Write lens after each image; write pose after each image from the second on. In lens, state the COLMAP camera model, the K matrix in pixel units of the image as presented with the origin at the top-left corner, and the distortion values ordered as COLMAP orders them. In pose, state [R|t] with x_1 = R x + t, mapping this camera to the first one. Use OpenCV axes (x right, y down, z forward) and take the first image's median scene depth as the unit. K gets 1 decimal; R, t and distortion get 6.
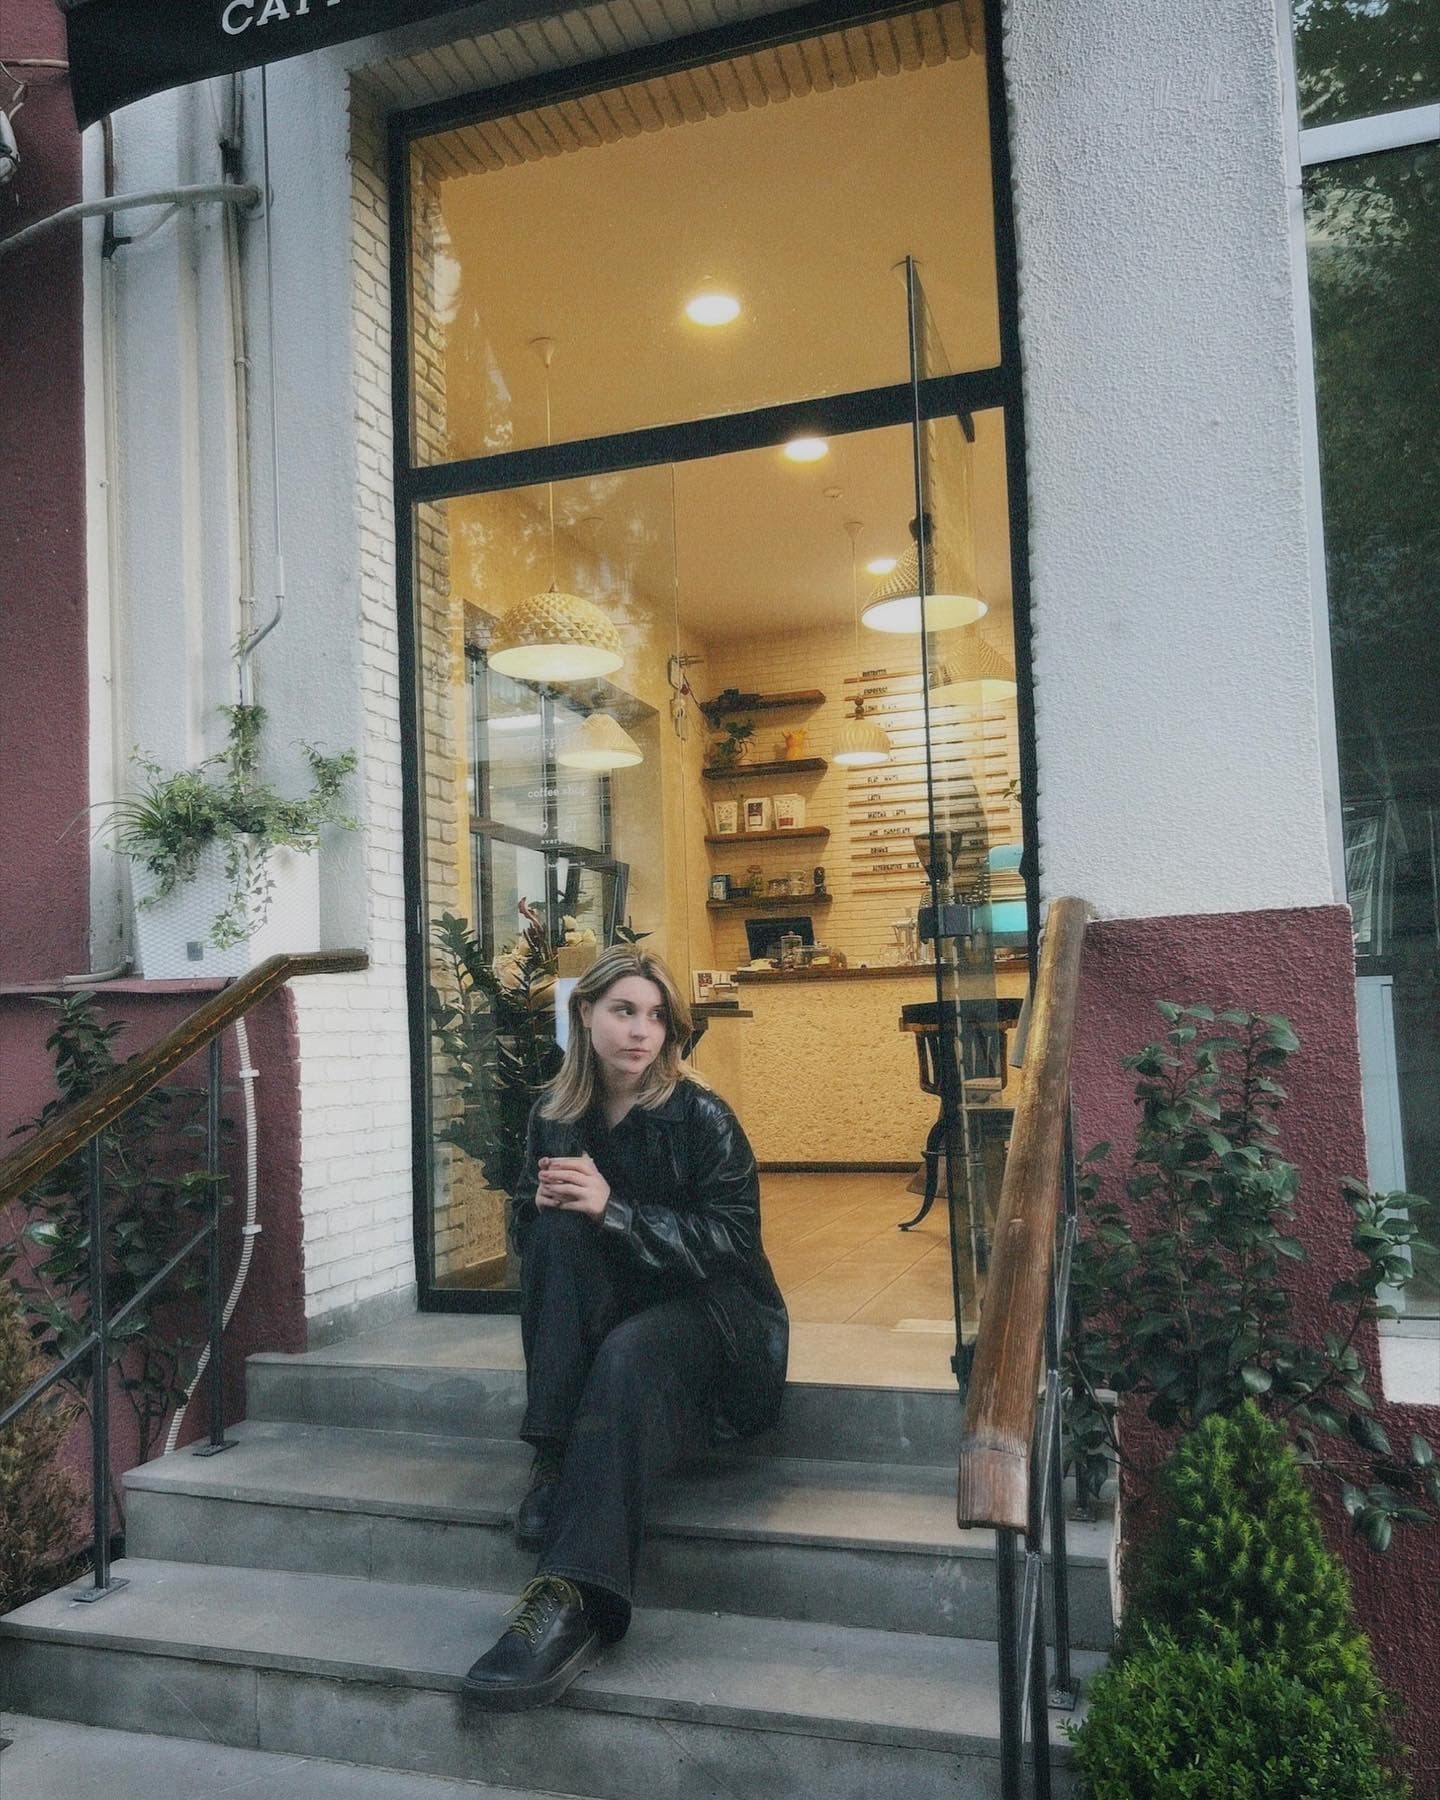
lens RADIAL K [[1204.2, 0, 720.0], [0, 1204.2, 900.0], [0, 0, 1]] dist [0.038341, -0.033901]
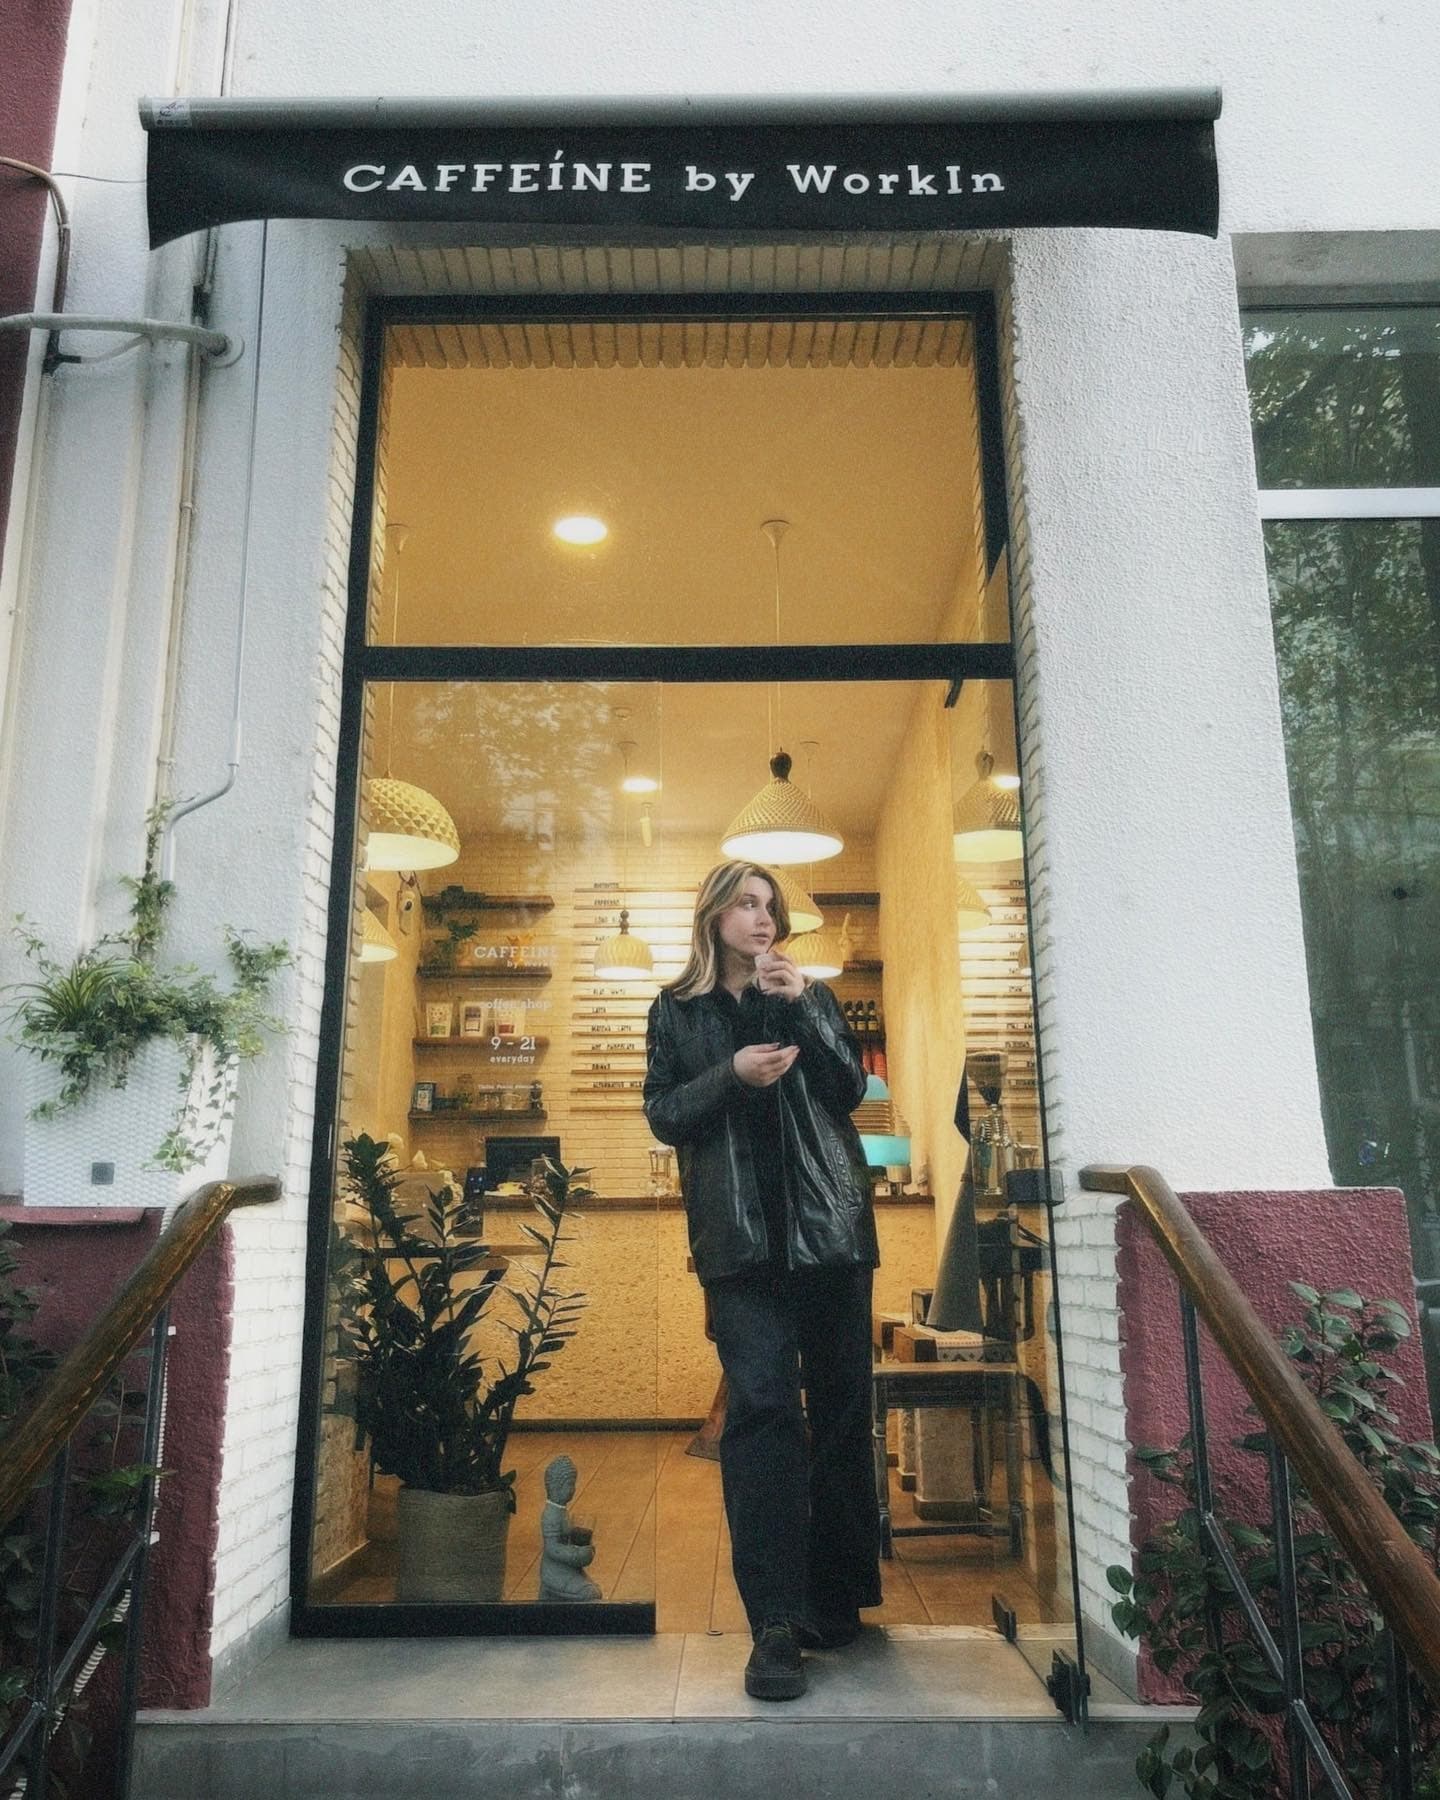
lens RADIAL K [[1257.8, 0, 720.0], [0, 1257.8, 900.0], [0, 0, 1]] dist [0.047708, -0.036398]
pose [[0.964559, 0.098519, 0.244784, -0.218426], [-0.055942, 0.982947, -0.175176, -0.010245], [-0.257868, 0.155274, 0.953622, 0.037913]]
